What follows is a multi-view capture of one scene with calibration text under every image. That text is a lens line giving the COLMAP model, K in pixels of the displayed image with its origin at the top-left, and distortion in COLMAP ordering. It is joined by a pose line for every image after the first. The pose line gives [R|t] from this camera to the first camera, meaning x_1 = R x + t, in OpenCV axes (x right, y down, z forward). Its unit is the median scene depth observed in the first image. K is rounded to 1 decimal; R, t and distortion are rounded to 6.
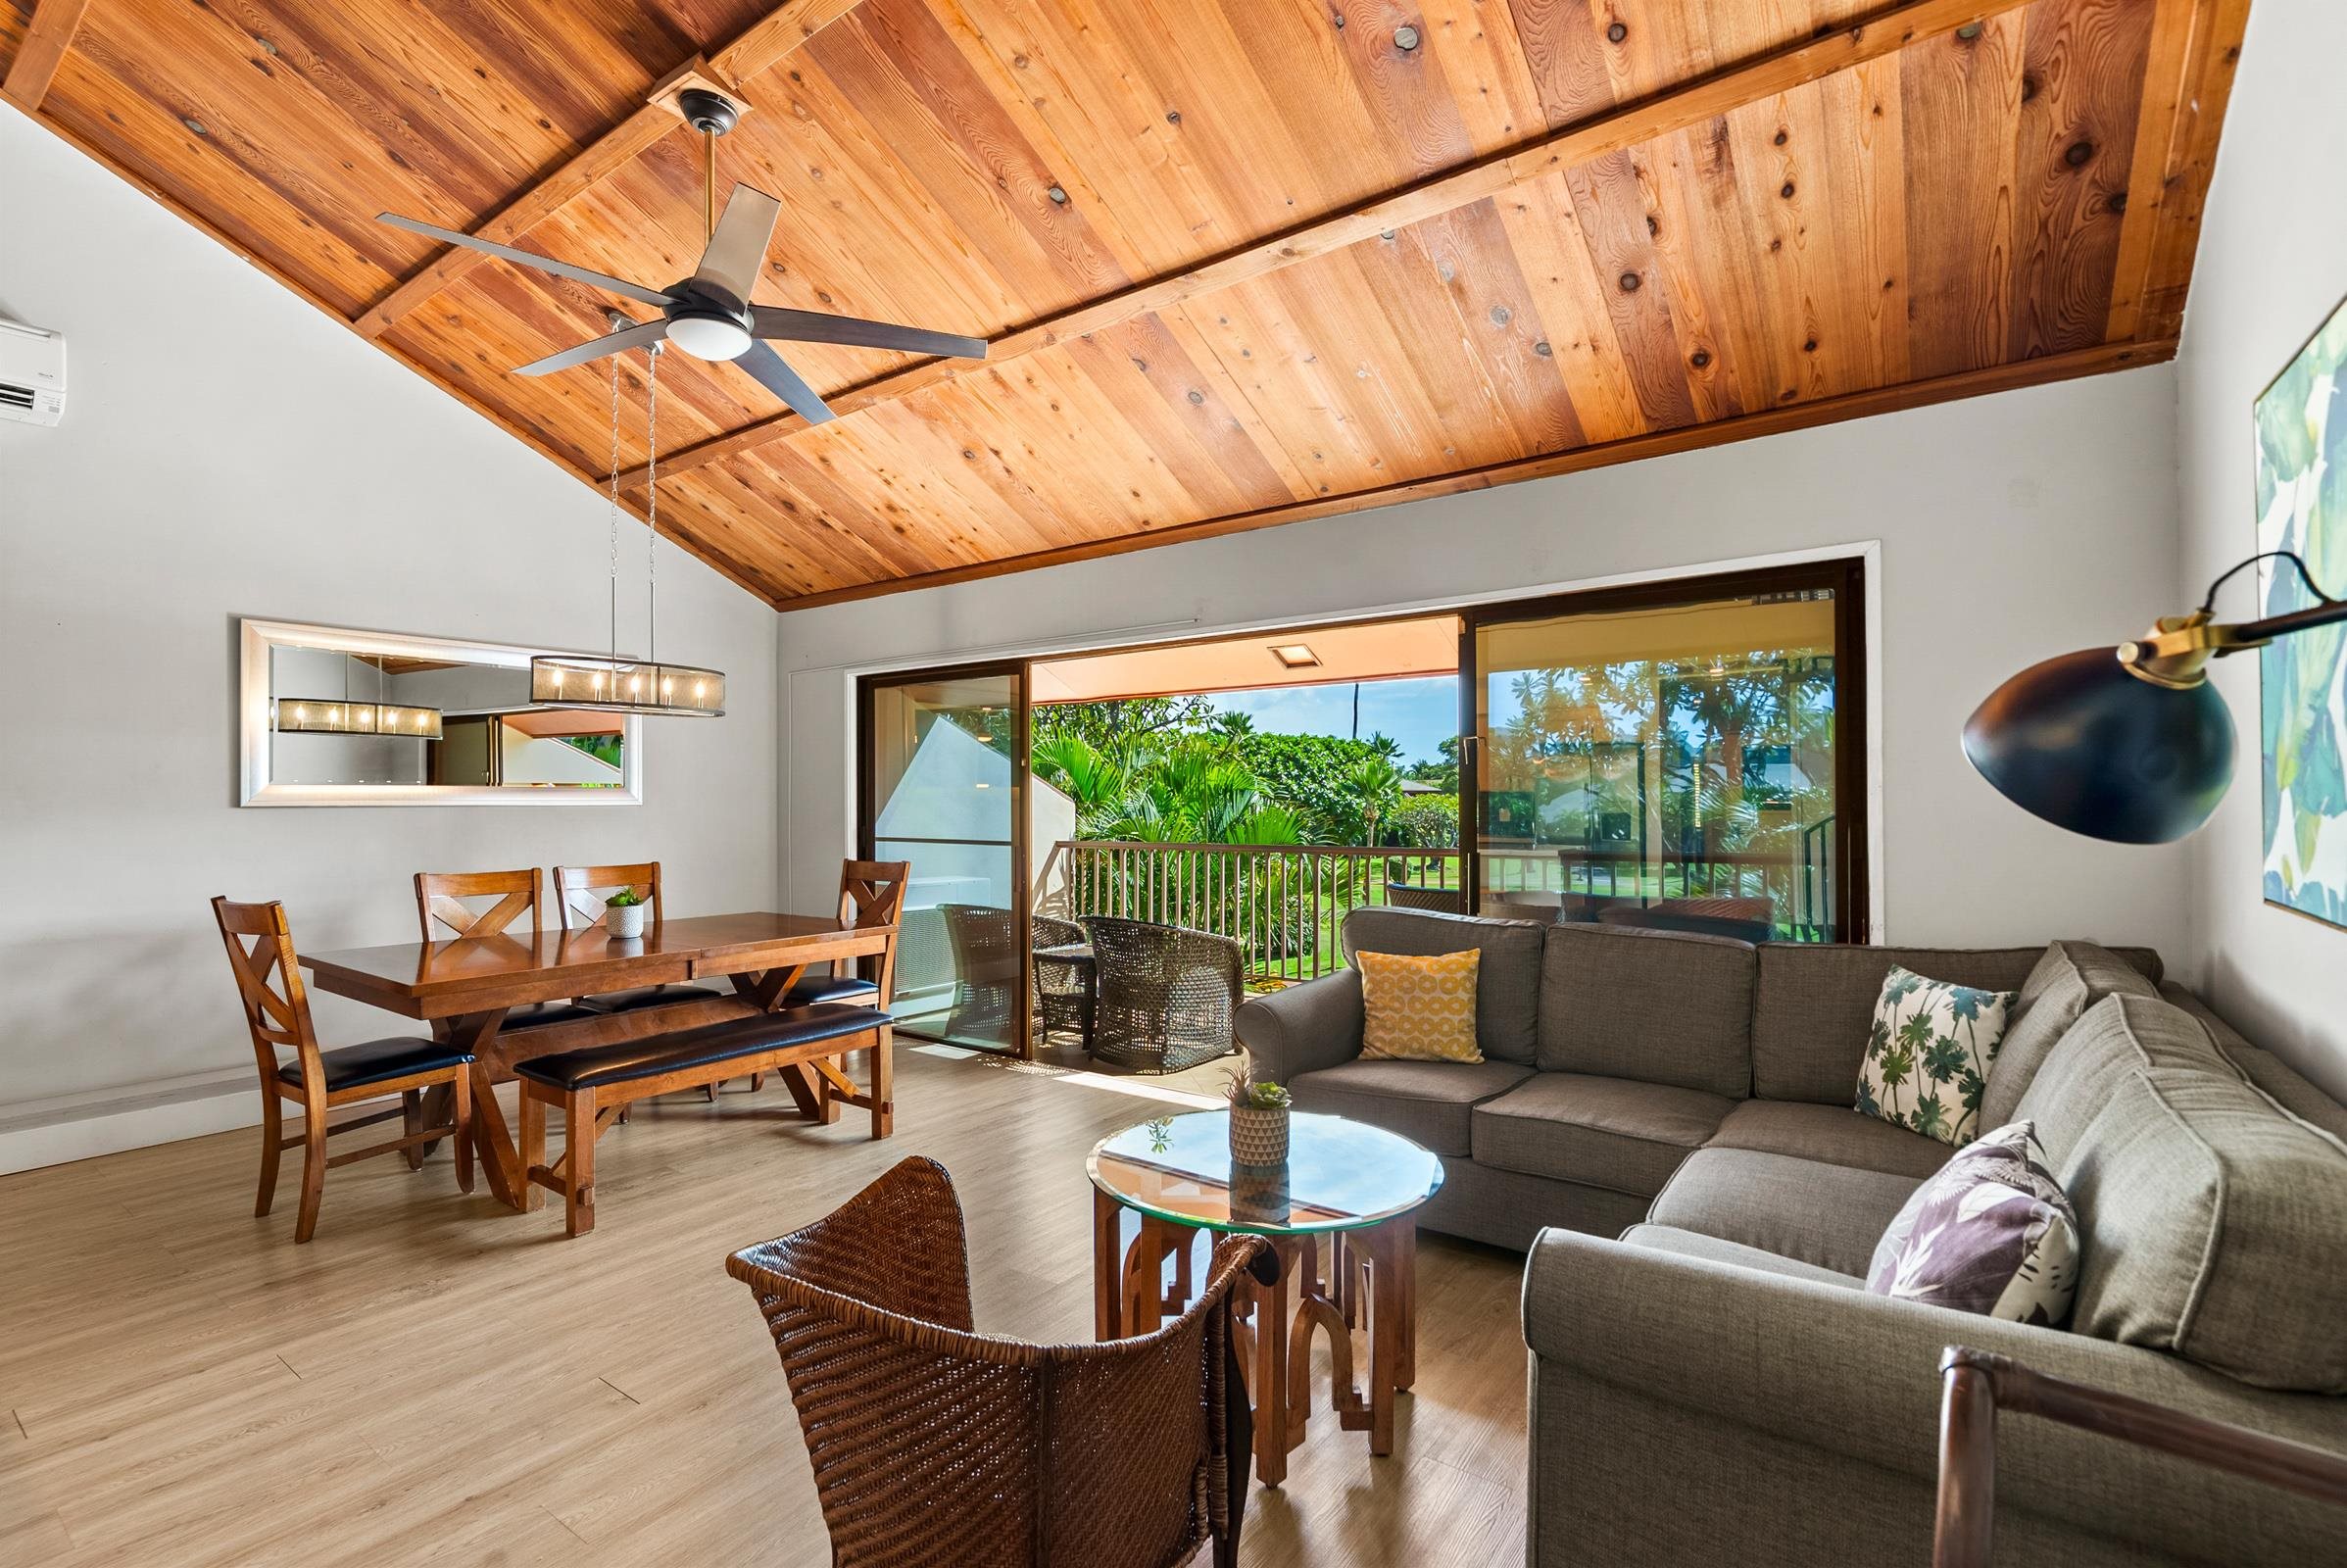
lens RADIAL K [[1077.2, 0, 1168.4], [0, 1077.2, 787.5], [0, 0, 1]] dist [-0.000336, 0.000385]
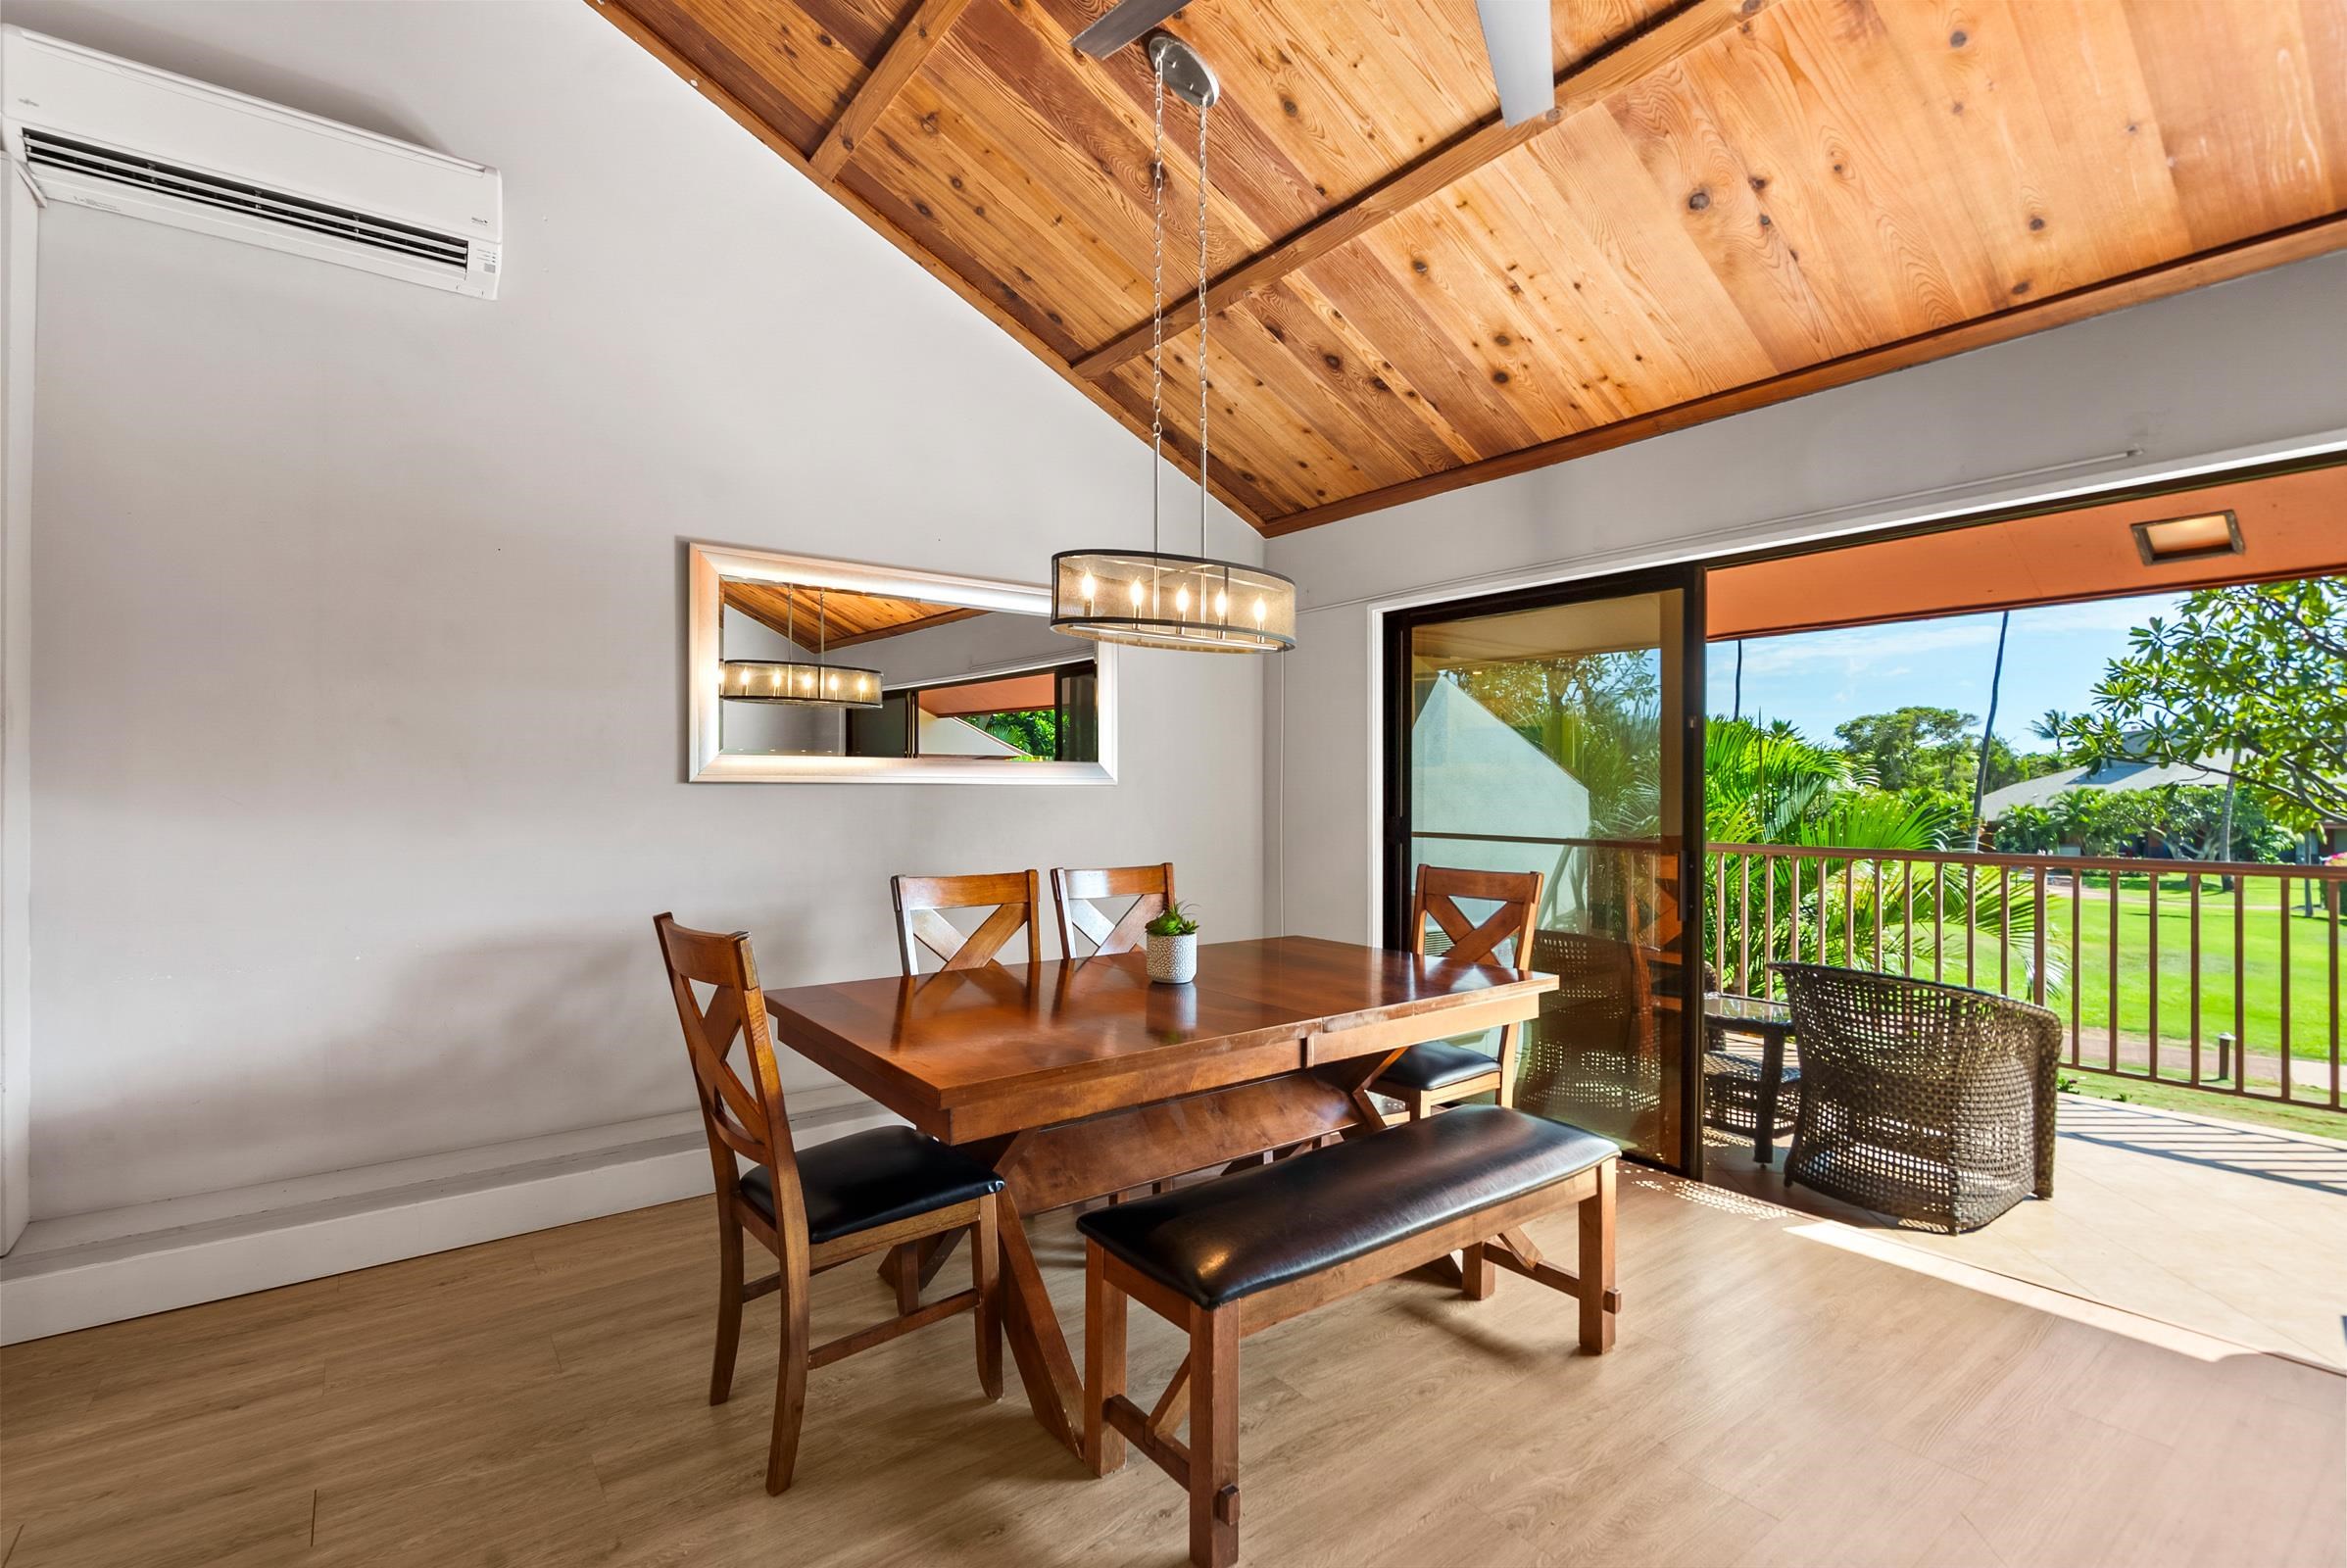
lens RADIAL K [[1077.2, 0, 1168.4], [0, 1077.2, 787.5], [0, 0, 1]] dist [-0.000336, 0.000385]
pose [[0.958115, 0.006986, -0.286298, -0.286793], [-0.003810, 0.999925, 0.011647, 0.011046], [0.286358, -0.010069, 0.958070, 0.330104]]
